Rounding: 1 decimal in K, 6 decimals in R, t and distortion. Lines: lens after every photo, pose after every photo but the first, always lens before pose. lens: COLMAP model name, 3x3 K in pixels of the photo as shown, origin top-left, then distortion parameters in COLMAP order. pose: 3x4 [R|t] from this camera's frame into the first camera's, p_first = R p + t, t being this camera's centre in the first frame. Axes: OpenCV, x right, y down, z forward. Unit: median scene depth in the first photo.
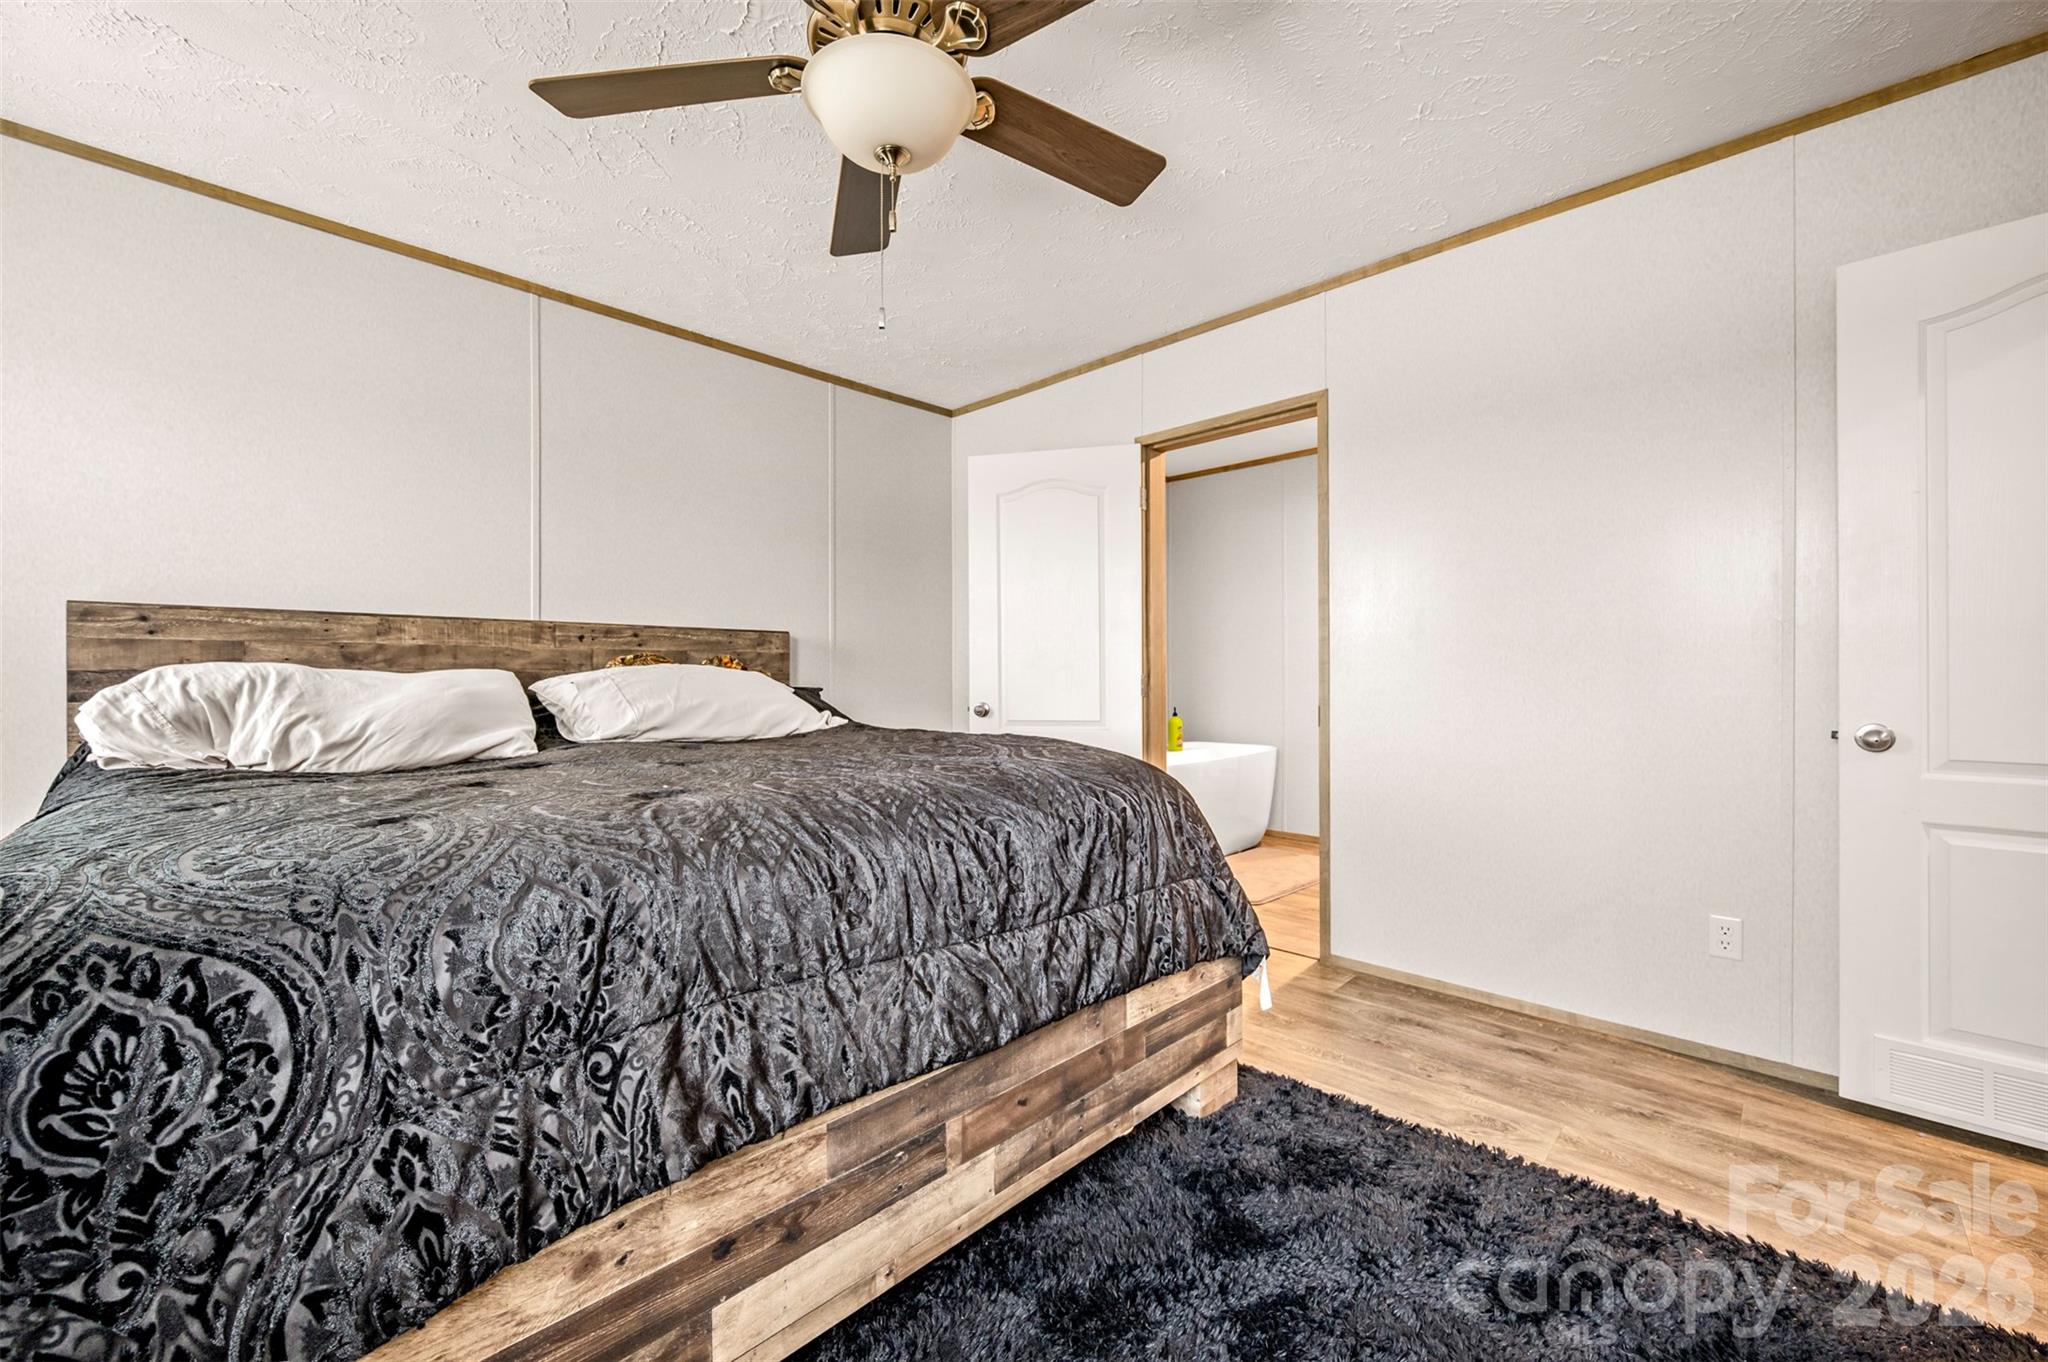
lens RADIAL K [[838.7, 0, 1015.1], [0, 838.7, 678.9], [0, 0, 1]] dist [-0.006679, 0.001437]
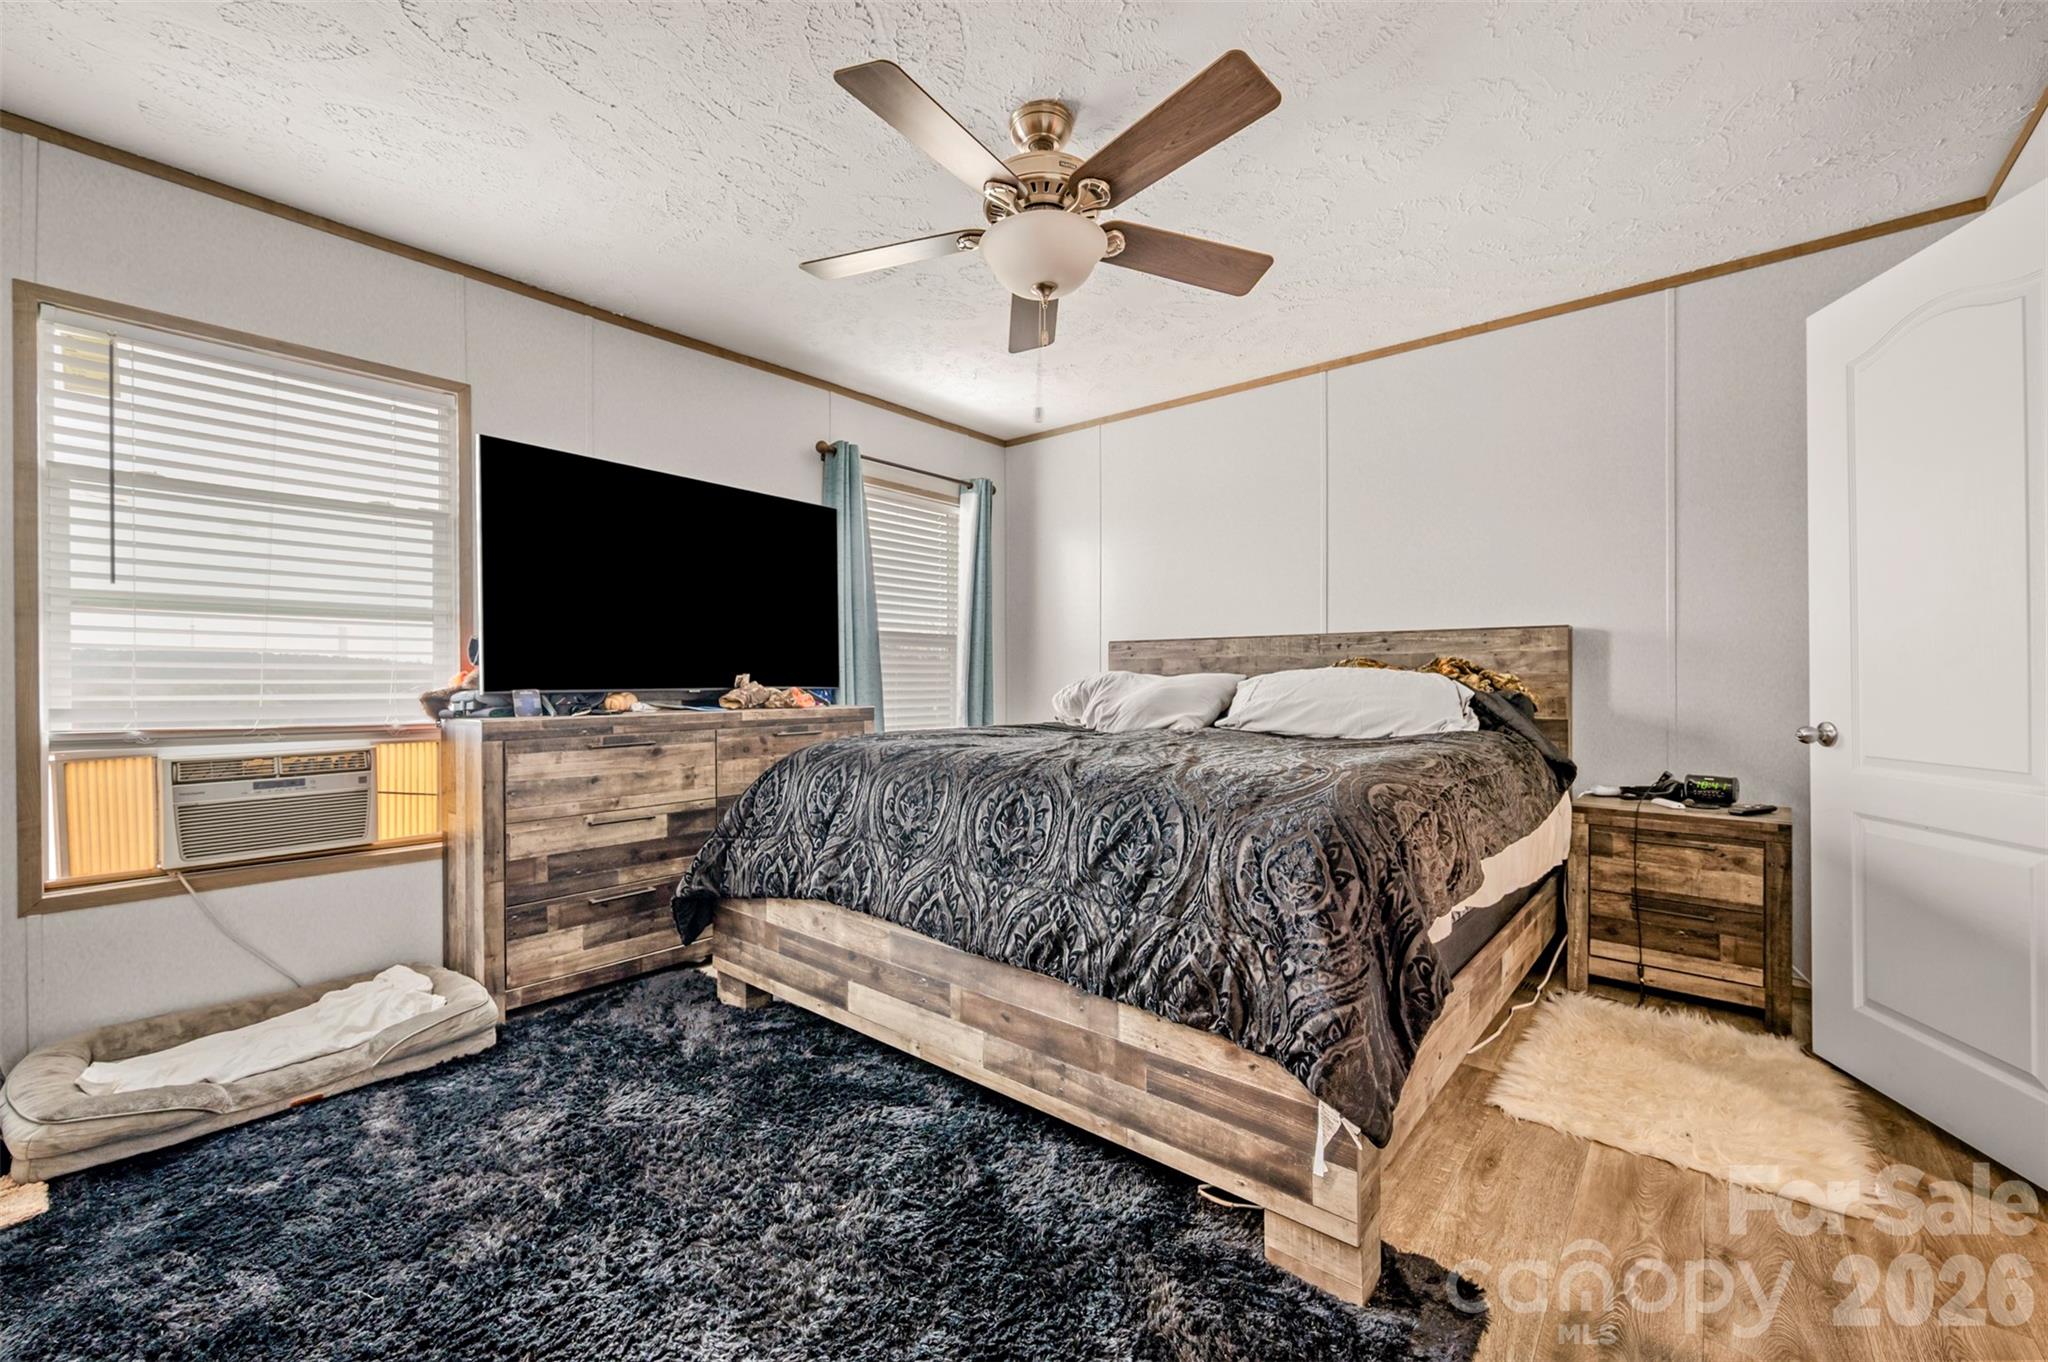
lens RADIAL K [[838.7, 0, 1022.2], [0, 838.7, 679.5], [0, 0, 1]] dist [-0.006679, 0.001437]
pose [[0.051733, 0.001619, -0.998660, 0.744405], [-0.007517, 0.999971, 0.001231, -0.000017], [0.998633, 0.007443, 0.051744, 0.565977]]
